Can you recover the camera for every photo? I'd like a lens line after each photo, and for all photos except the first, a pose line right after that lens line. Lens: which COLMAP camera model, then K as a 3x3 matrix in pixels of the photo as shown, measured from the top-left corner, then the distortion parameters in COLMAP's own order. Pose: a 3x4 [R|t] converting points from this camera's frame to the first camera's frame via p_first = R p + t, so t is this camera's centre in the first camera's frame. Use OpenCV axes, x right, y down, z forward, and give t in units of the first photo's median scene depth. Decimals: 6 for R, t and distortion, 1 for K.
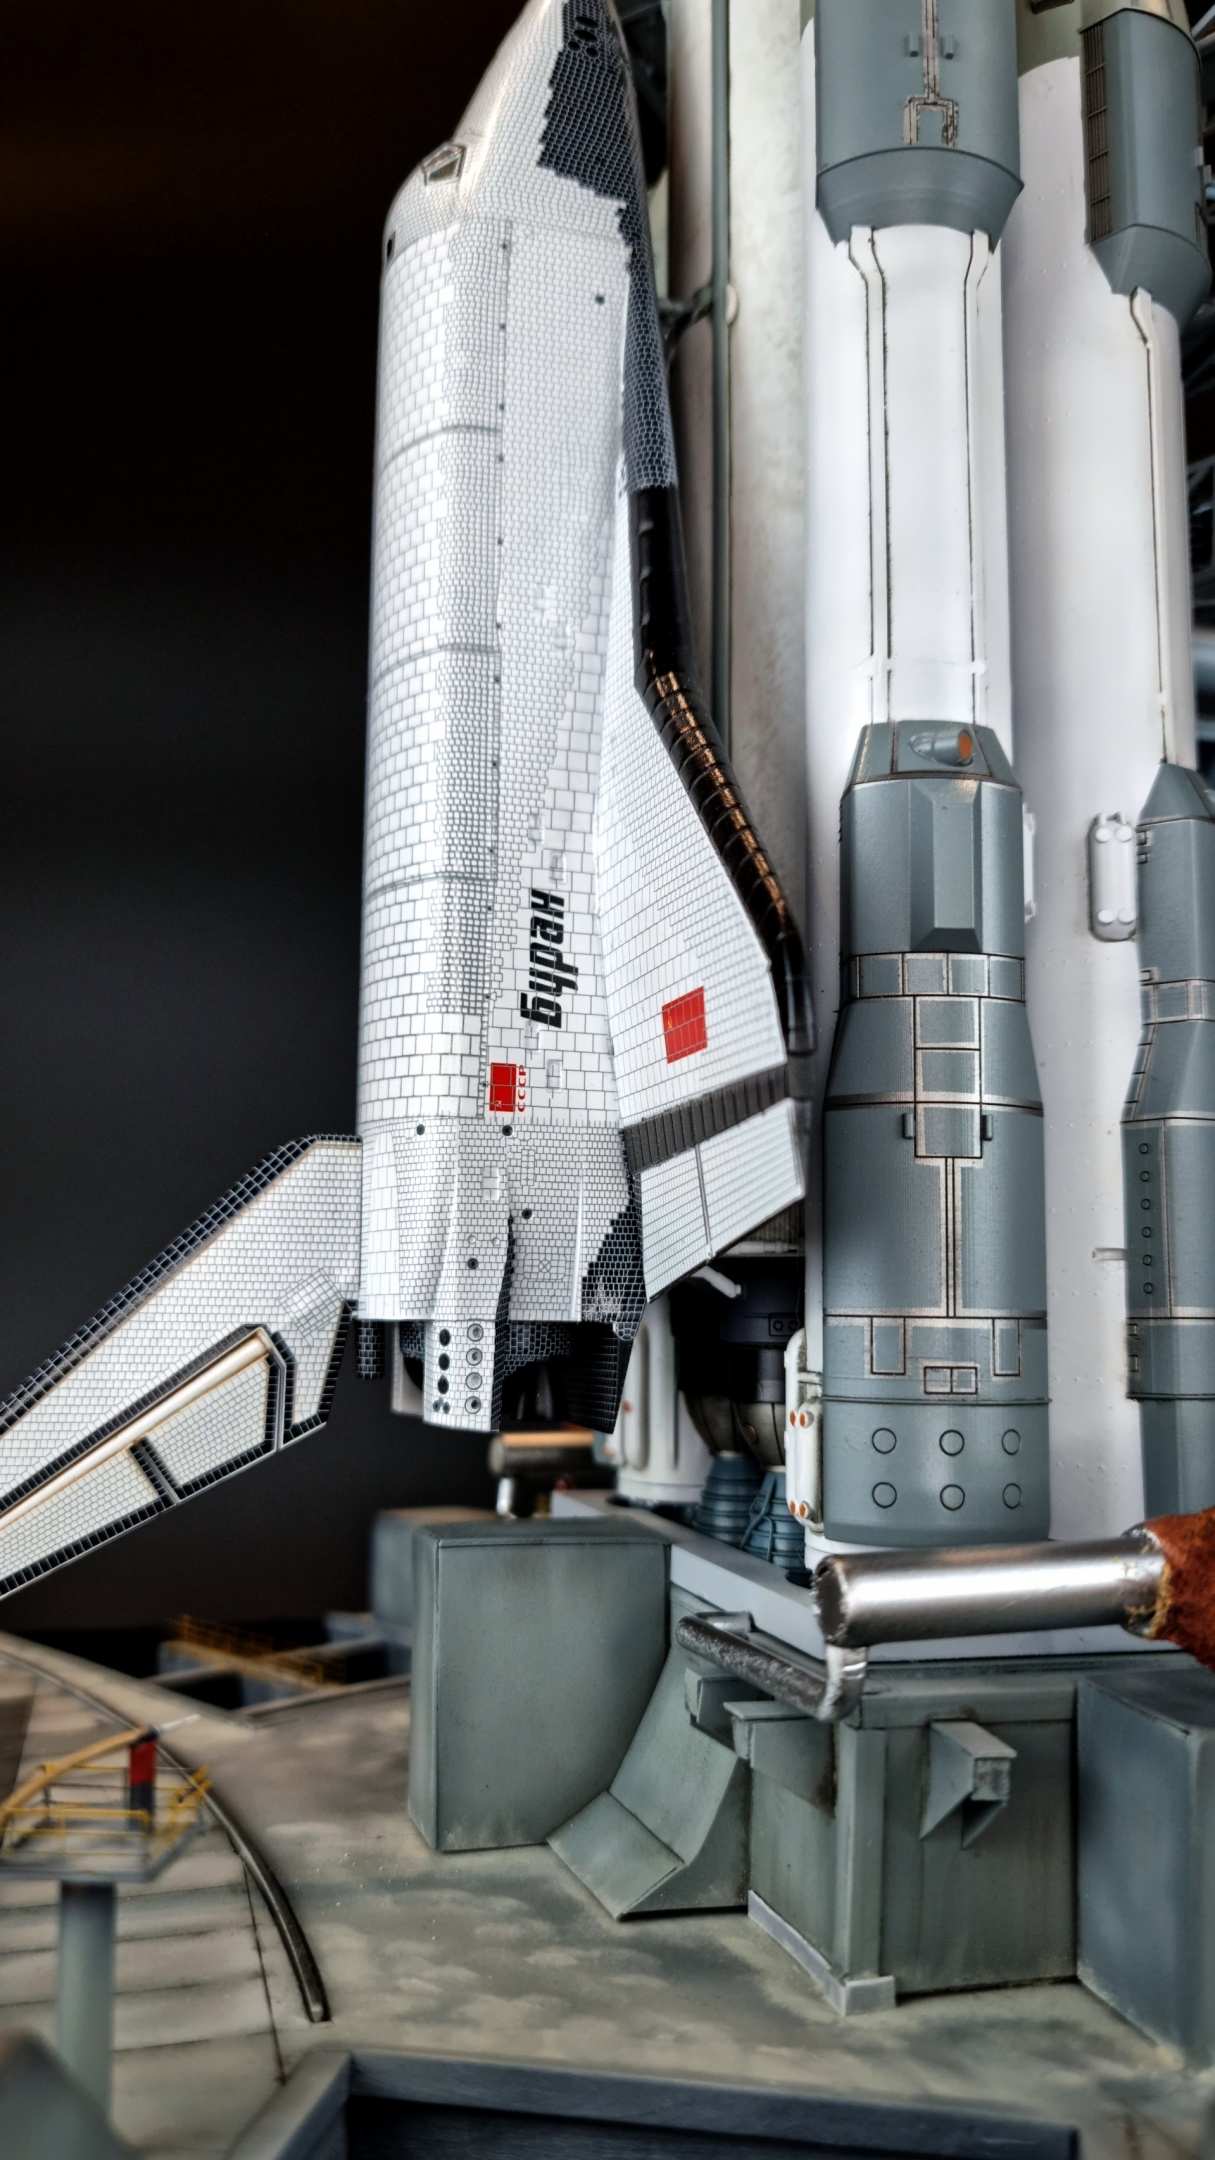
lens RADIAL K [[1624.2, 0, 582.1], [0, 1624.2, 1141.3], [0, 0, 1]] dist [0.005368, -0.004923]
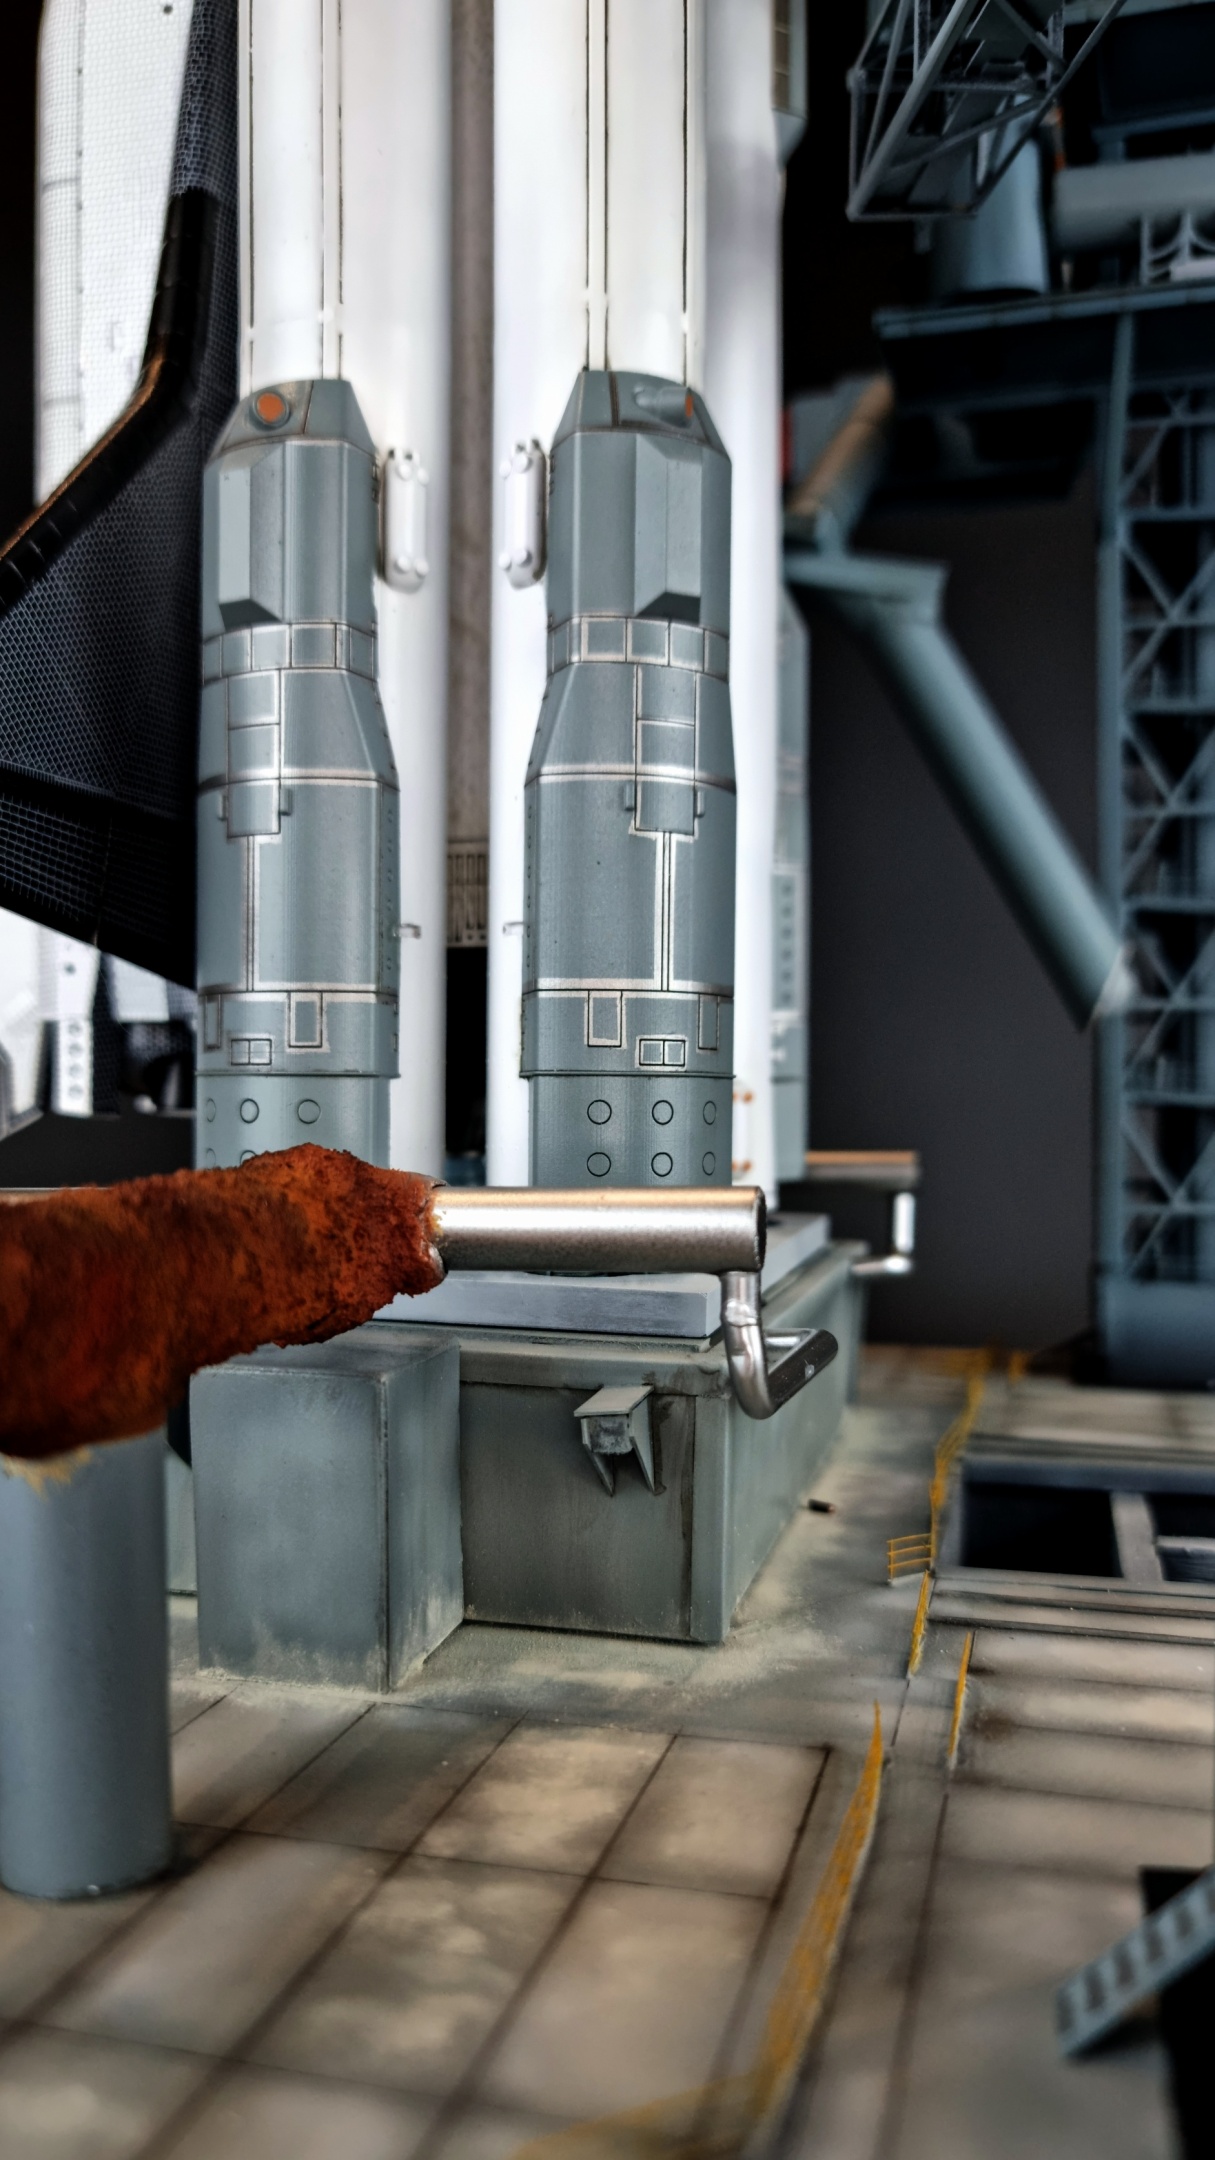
lens RADIAL K [[1716.8, 0, 536.3], [0, 1716.8, 1114.3], [0, 0, 1]] dist [0.012536, -0.006020]
pose [[0.845961, 0.000600, -0.533245, 0.837603], [0.062101, 0.993084, 0.099637, 0.077280], [0.529617, -0.117404, 0.840073, 0.151564]]
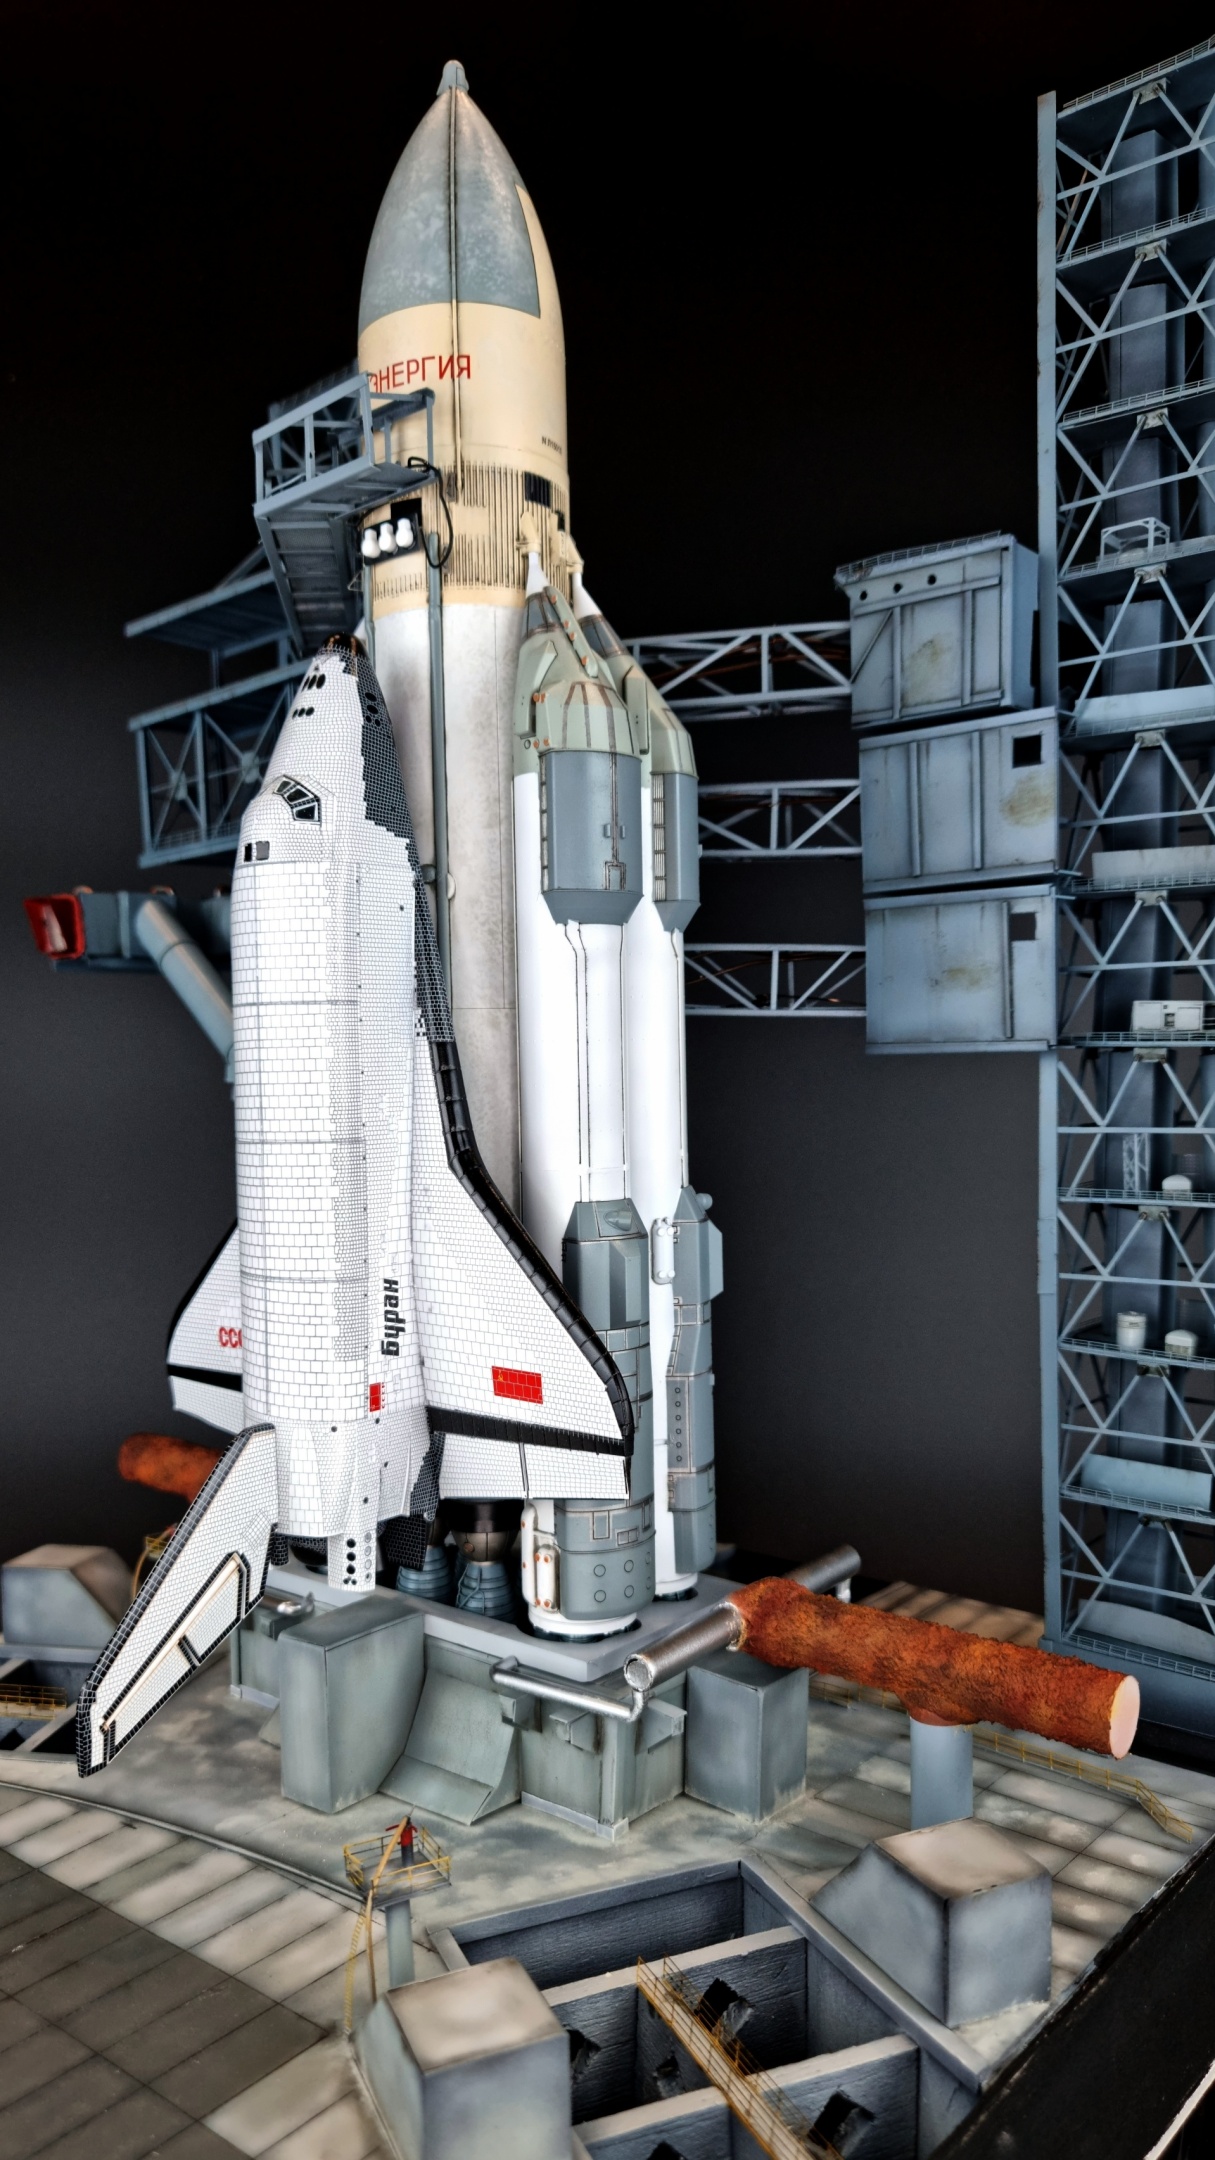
lens RADIAL K [[1624.2, 0, 582.1], [0, 1624.2, 1141.3], [0, 0, 1]] dist [0.005368, -0.004923]
pose [[0.827757, -0.054857, 0.558399, -0.825973], [-0.029568, 0.989562, 0.141045, -0.559170], [-0.560307, -0.133262, 0.817494, -0.516541]]
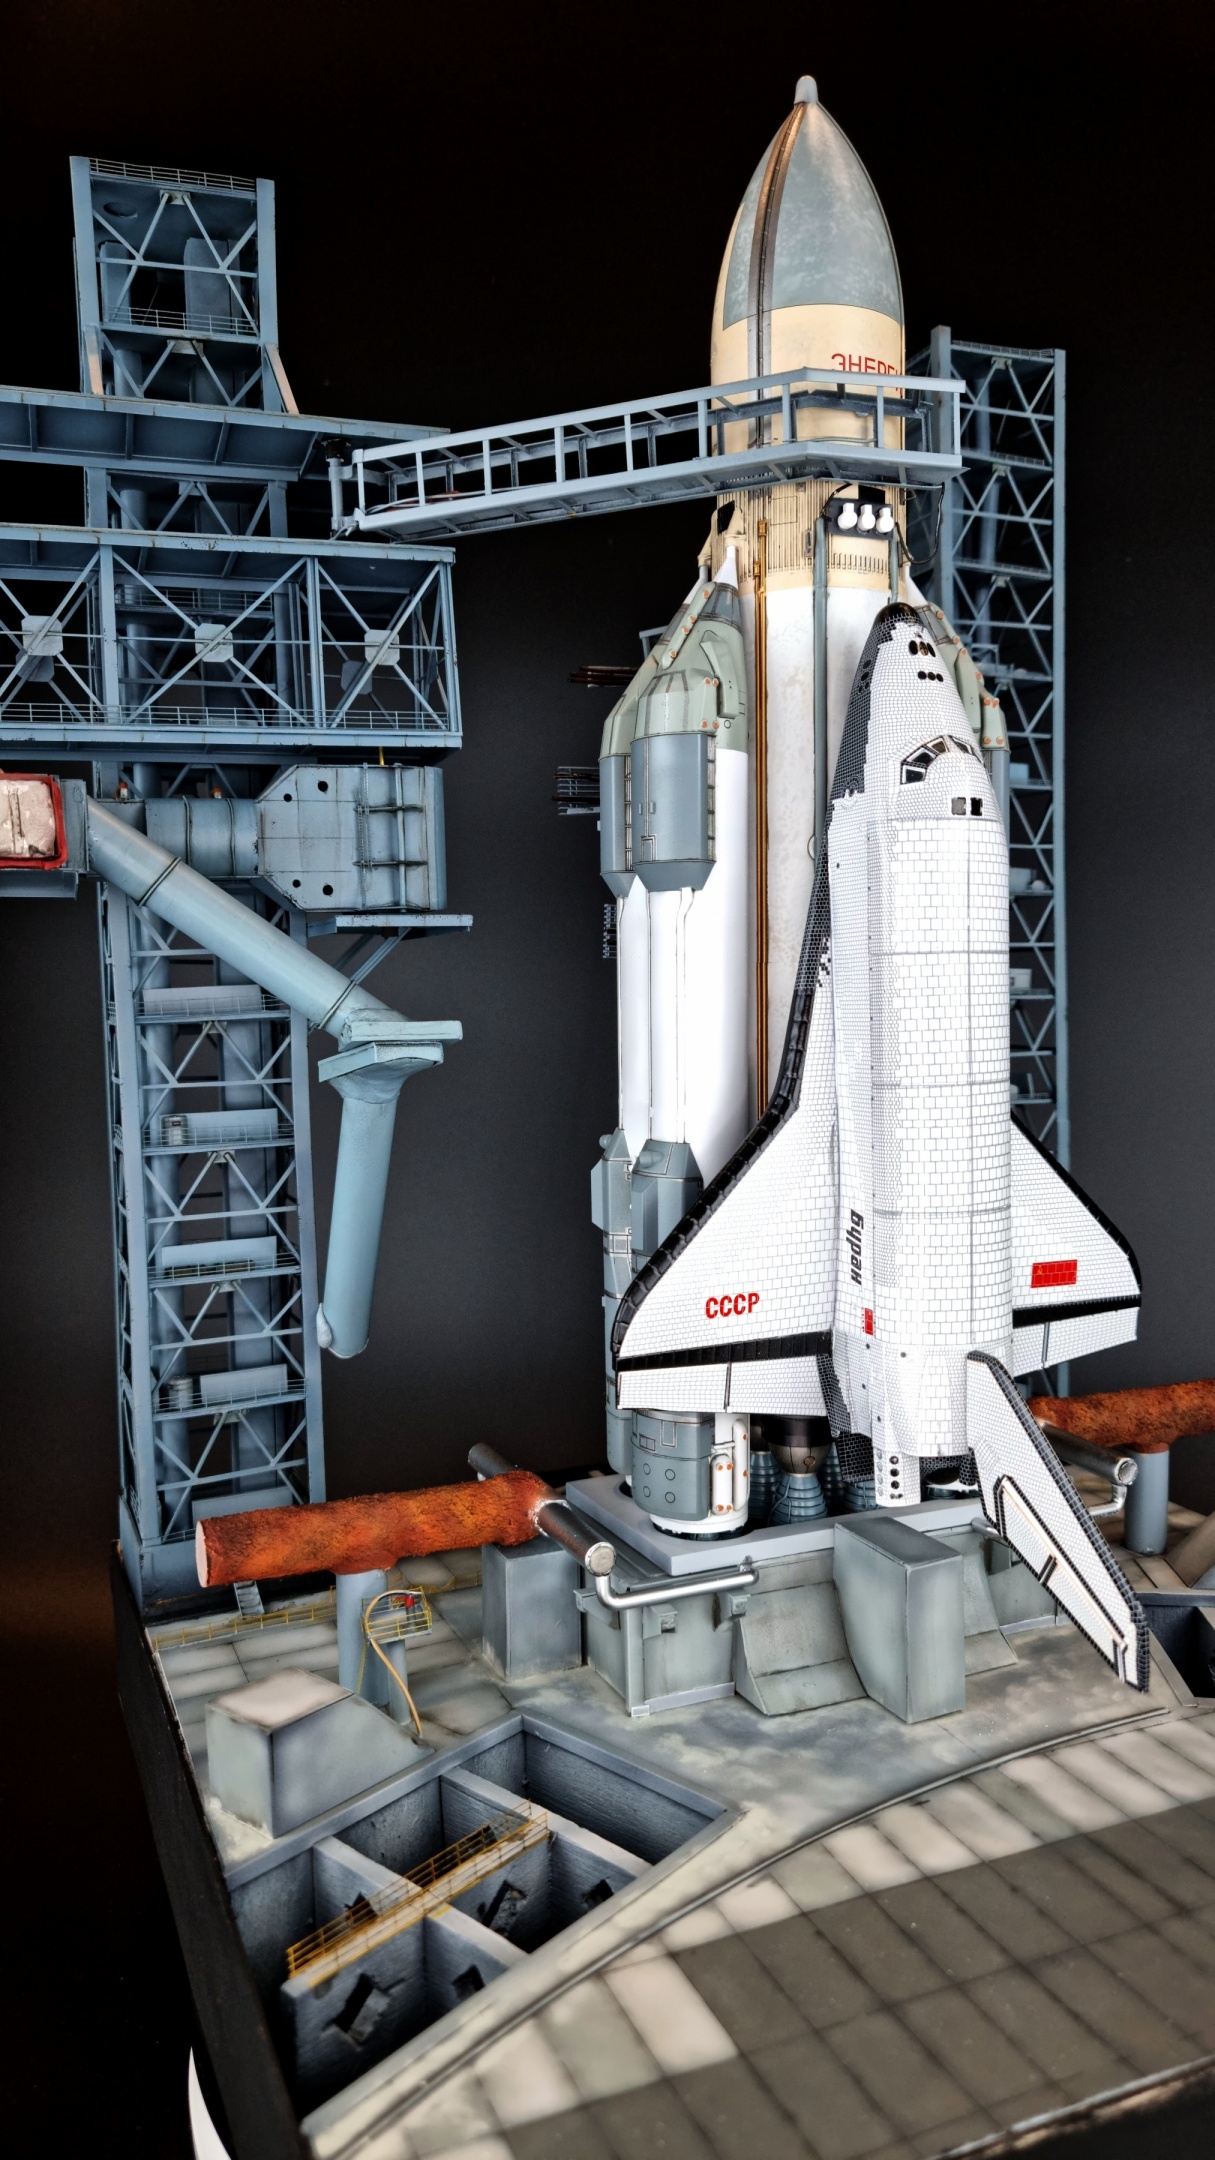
lens RADIAL K [[1546.6, 0, 581.3], [0, 1546.6, 1082.0], [0, 0, 1]] dist [0.008820, -0.003703]
pose [[-0.115423, -0.067276, 0.991036, -1.810899], [-0.083999, 0.994791, 0.057748, -0.369334], [-0.989758, -0.076581, -0.120473, 1.734440]]
